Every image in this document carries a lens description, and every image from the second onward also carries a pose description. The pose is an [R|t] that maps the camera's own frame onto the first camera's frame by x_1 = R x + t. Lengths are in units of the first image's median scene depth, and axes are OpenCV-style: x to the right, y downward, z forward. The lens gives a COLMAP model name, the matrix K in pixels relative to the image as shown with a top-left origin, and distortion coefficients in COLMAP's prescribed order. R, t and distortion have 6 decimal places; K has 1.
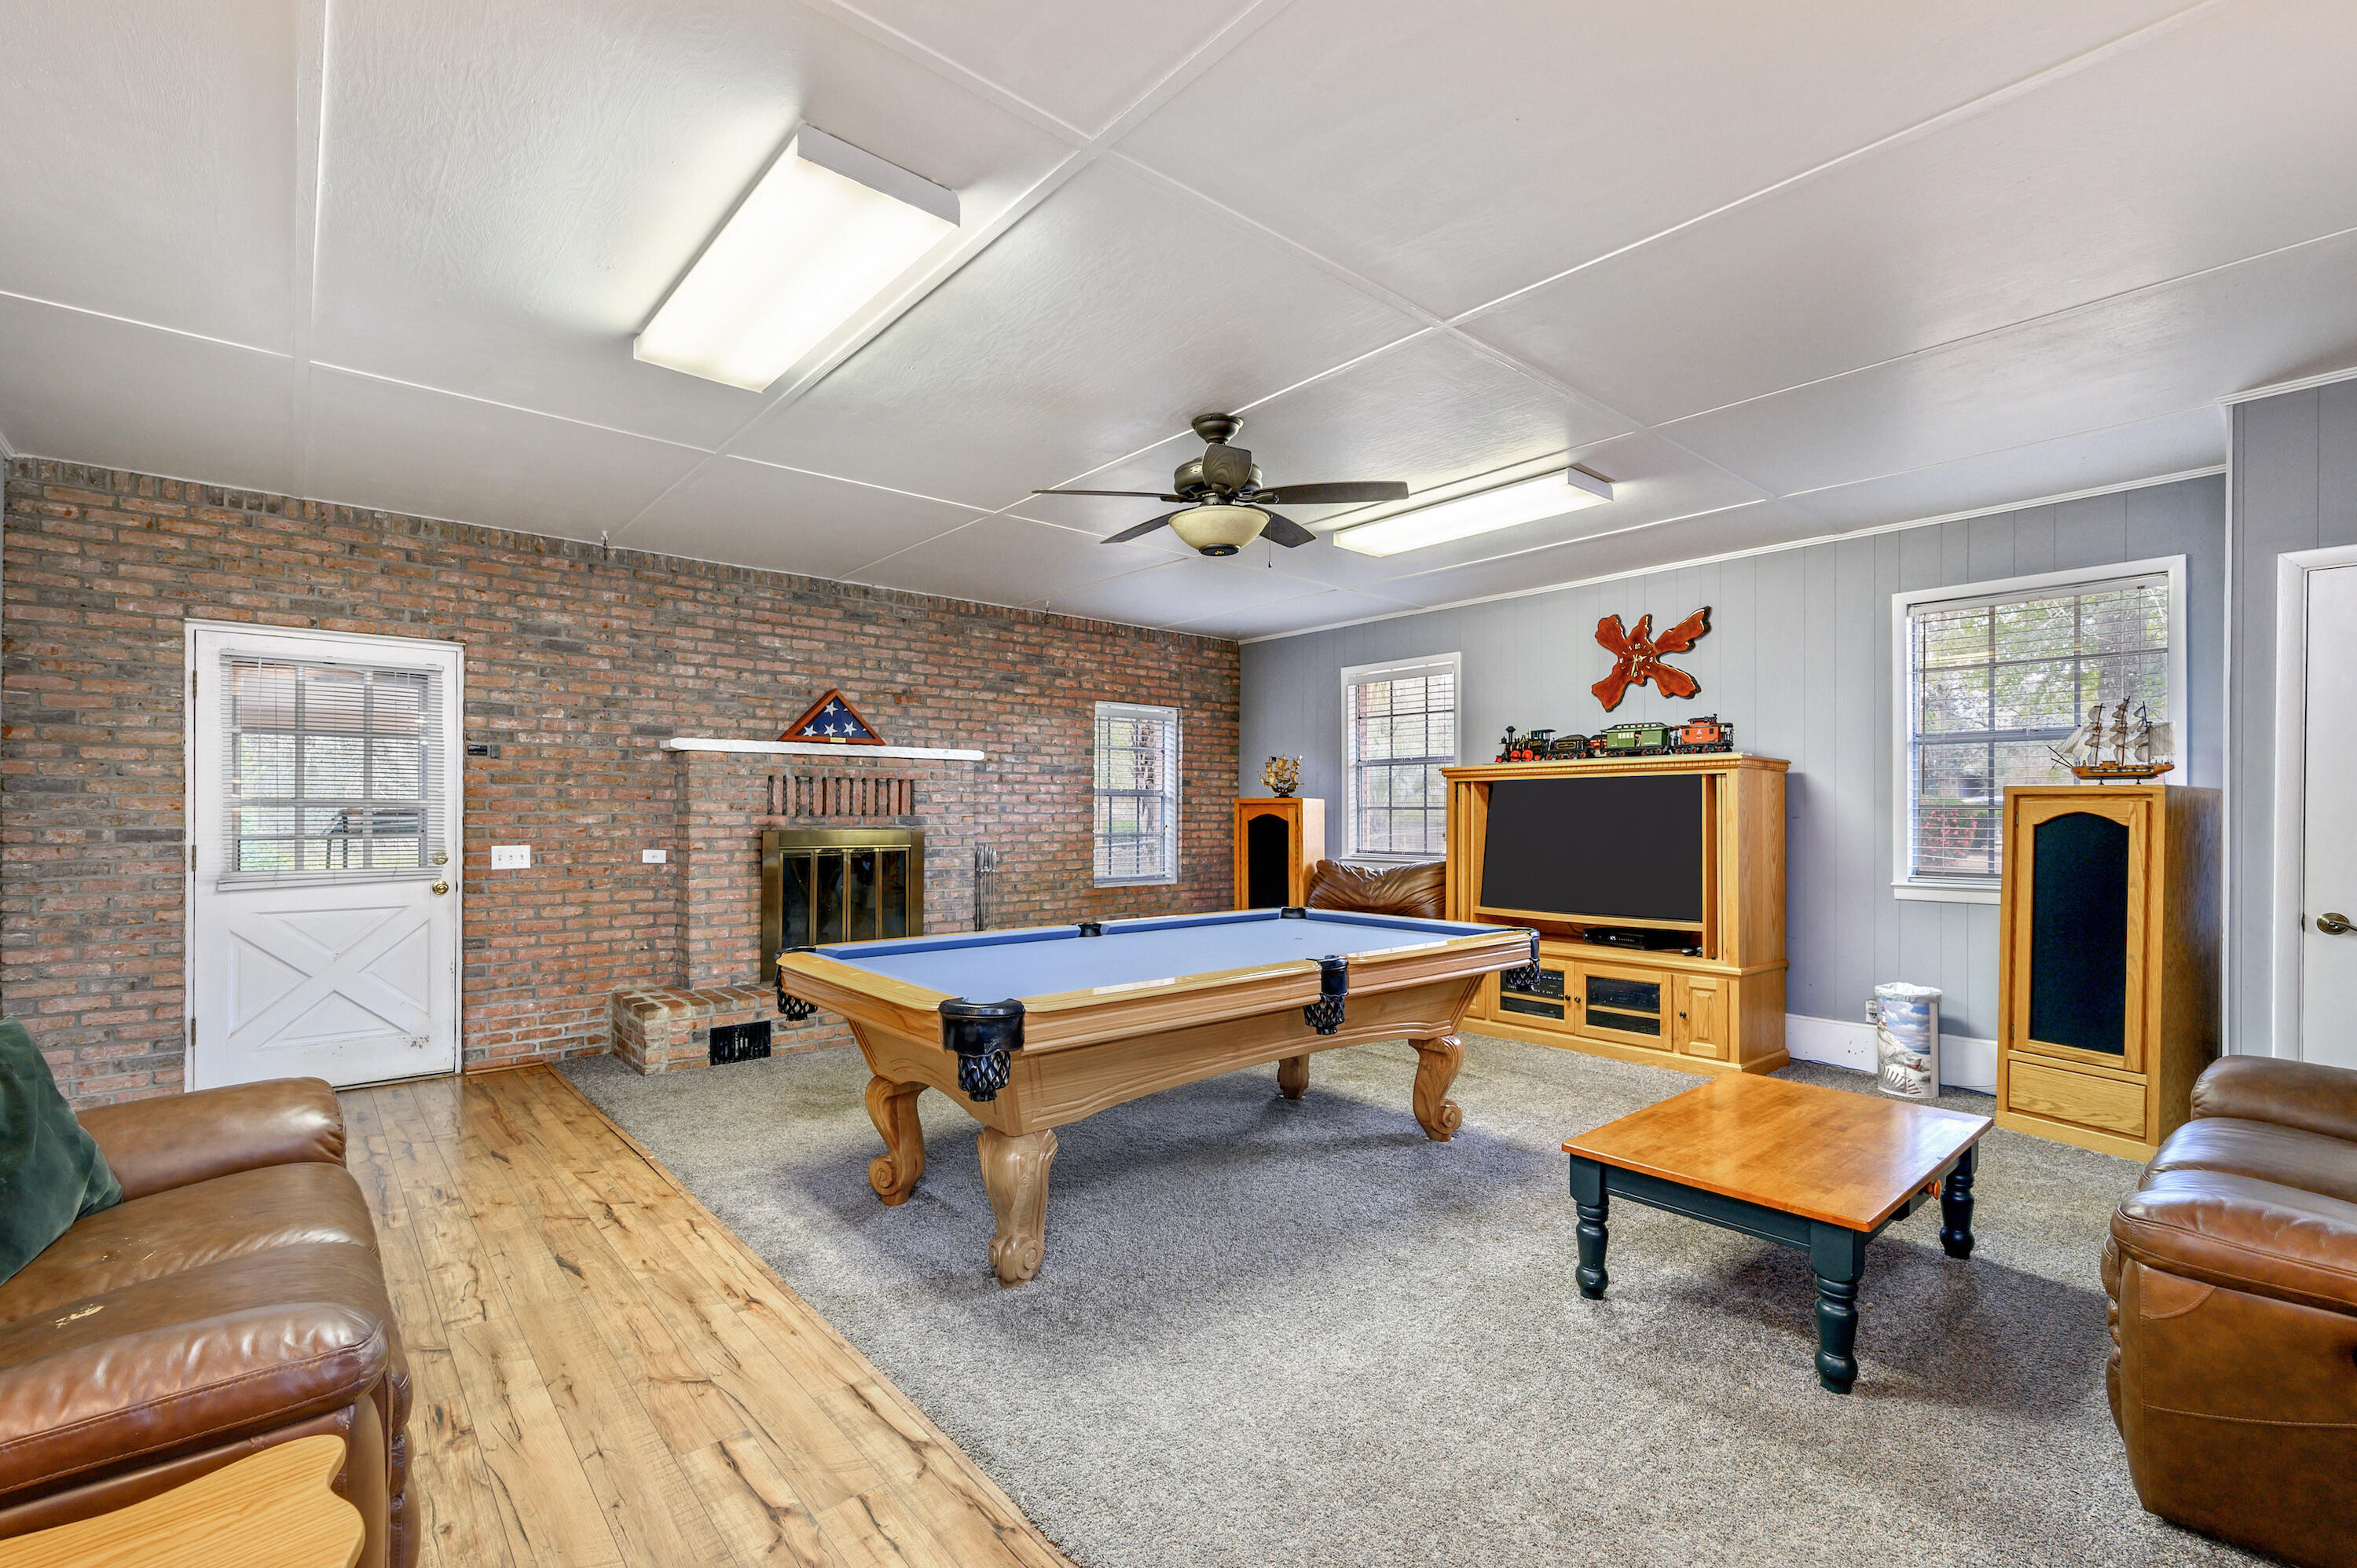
lens RADIAL K [[1026.6, 0, 1177.1], [0, 1026.6, 817.4], [0, 0, 1]] dist [0.000068, 0.000014]
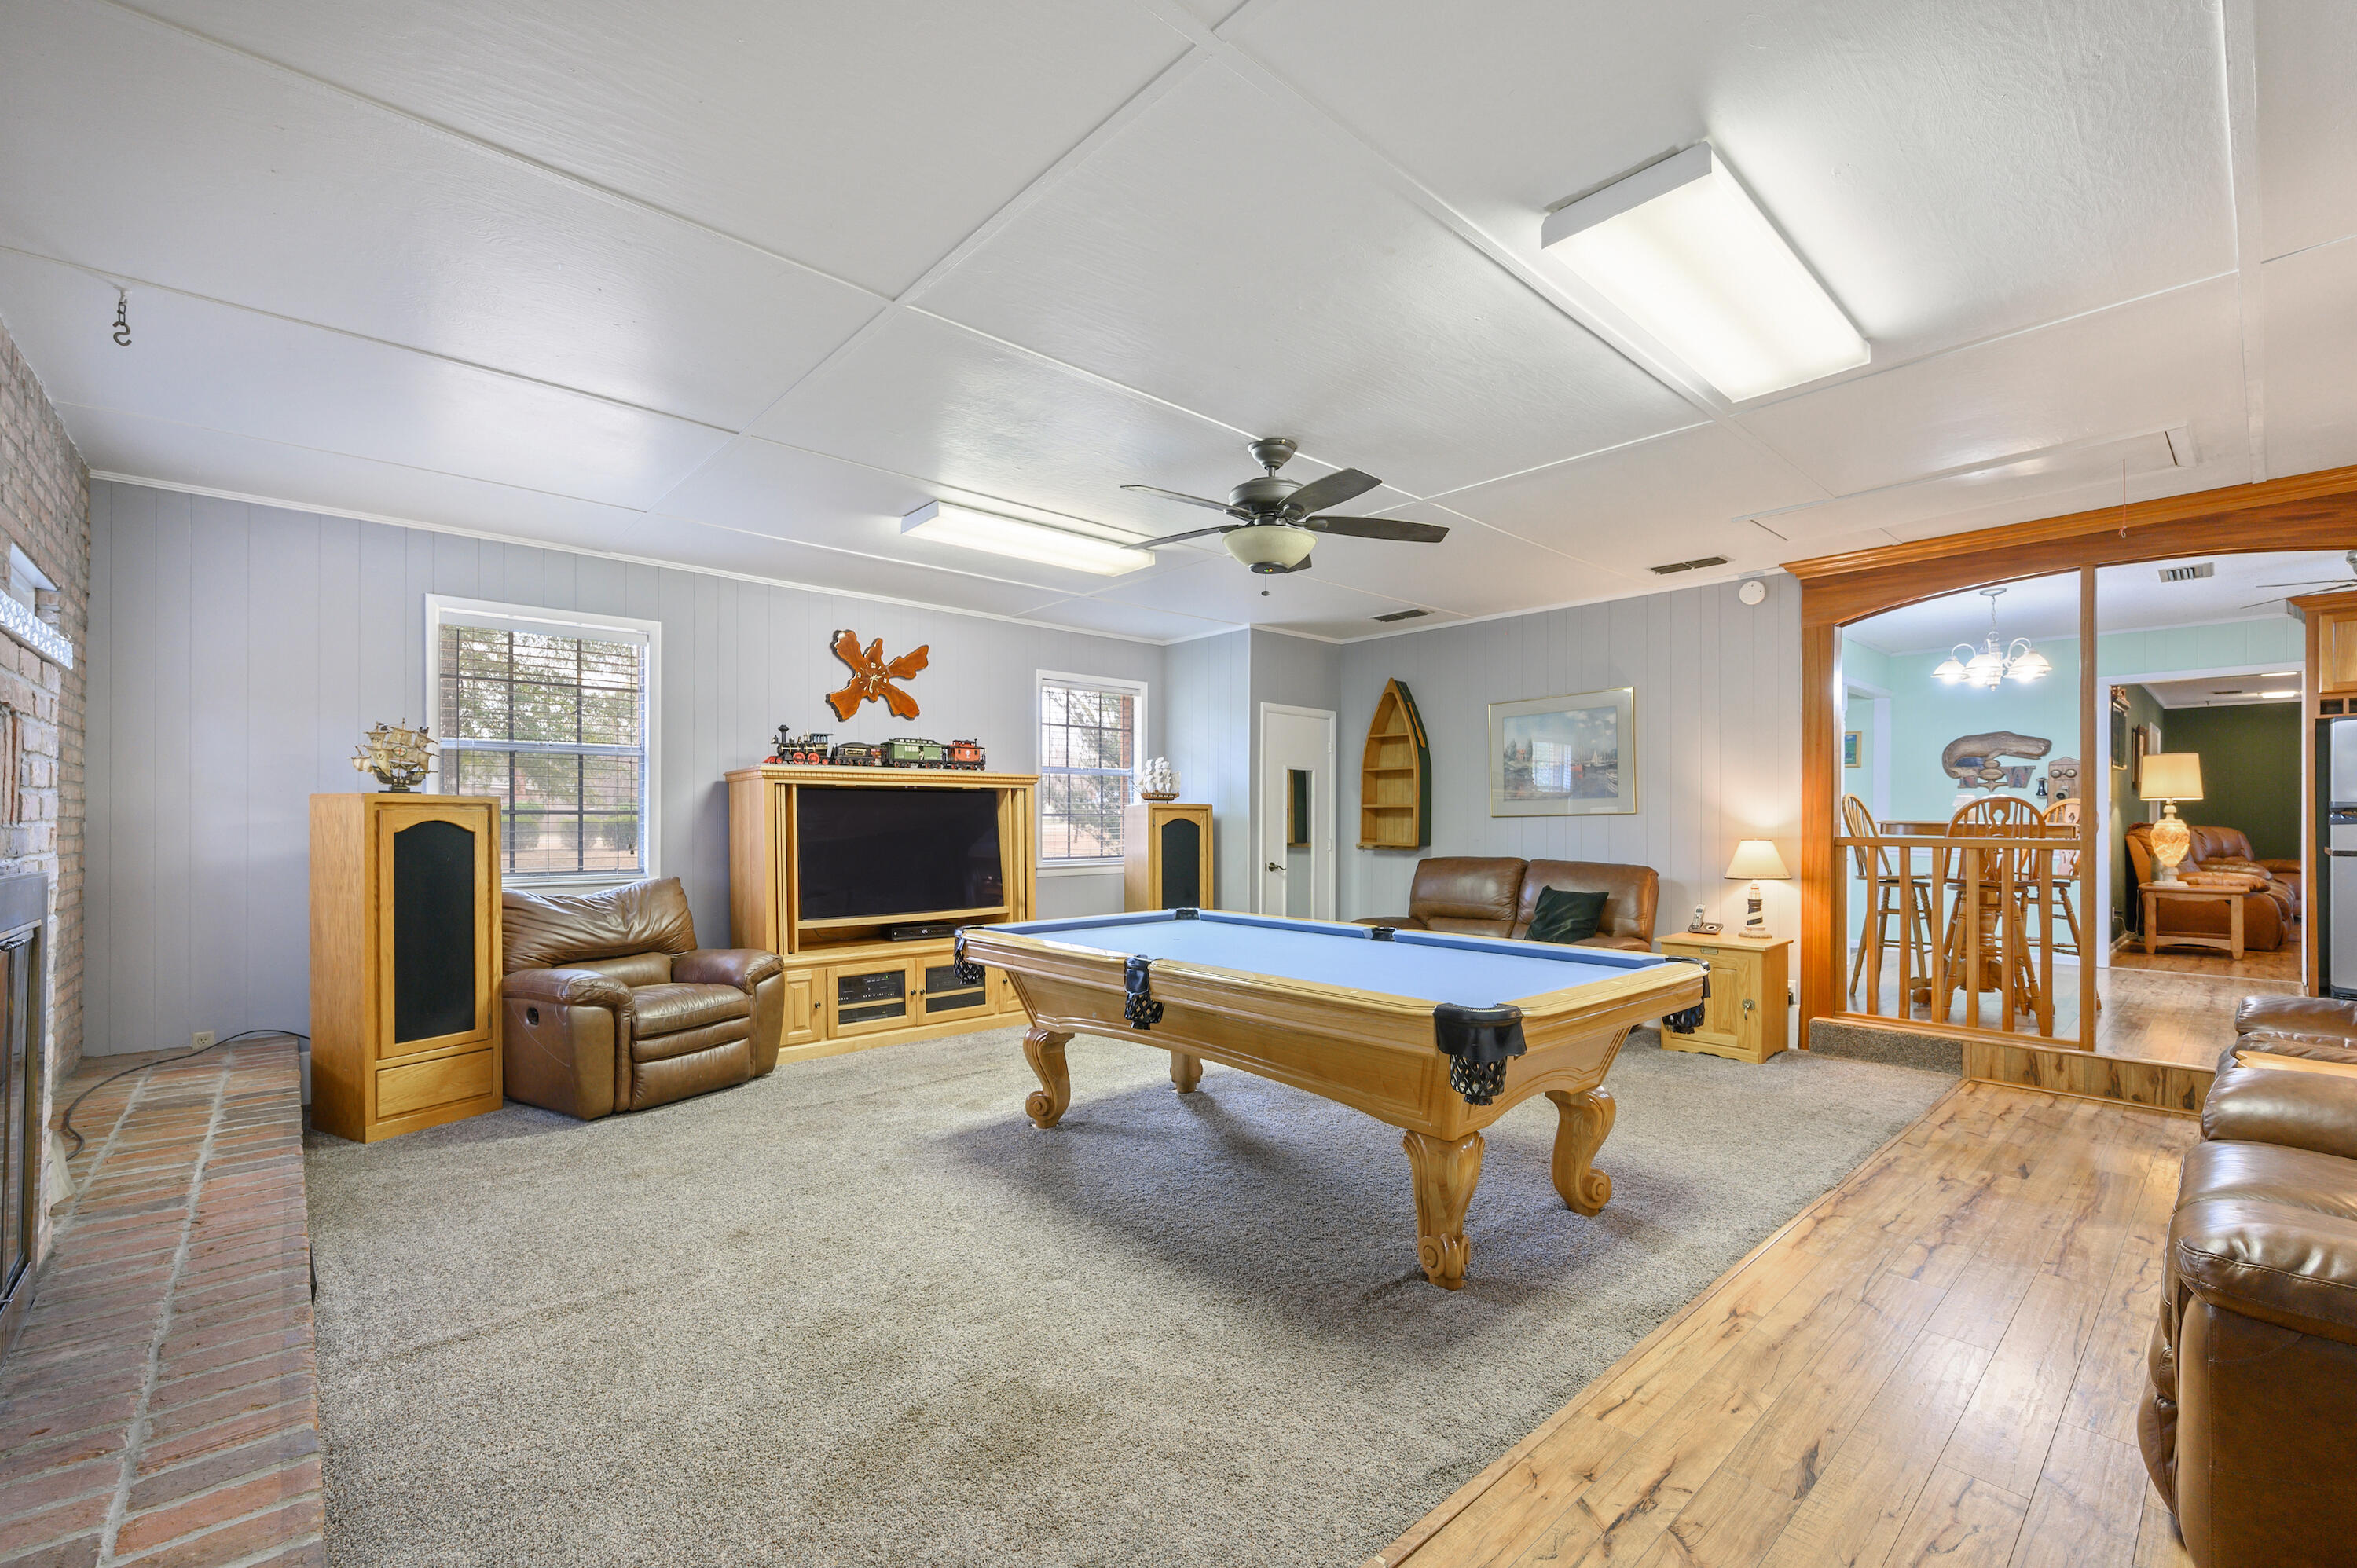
lens RADIAL K [[991.7, 0, 1176.8], [0, 991.7, 818.9], [0, 0, 1]] dist [0.000006, -0.000048]
pose [[-0.019277, -0.000105, 0.999814, -0.662296], [0.004888, 0.999988, 0.000200, -0.003142], [-0.999802, 0.004891, -0.019277, 0.758881]]
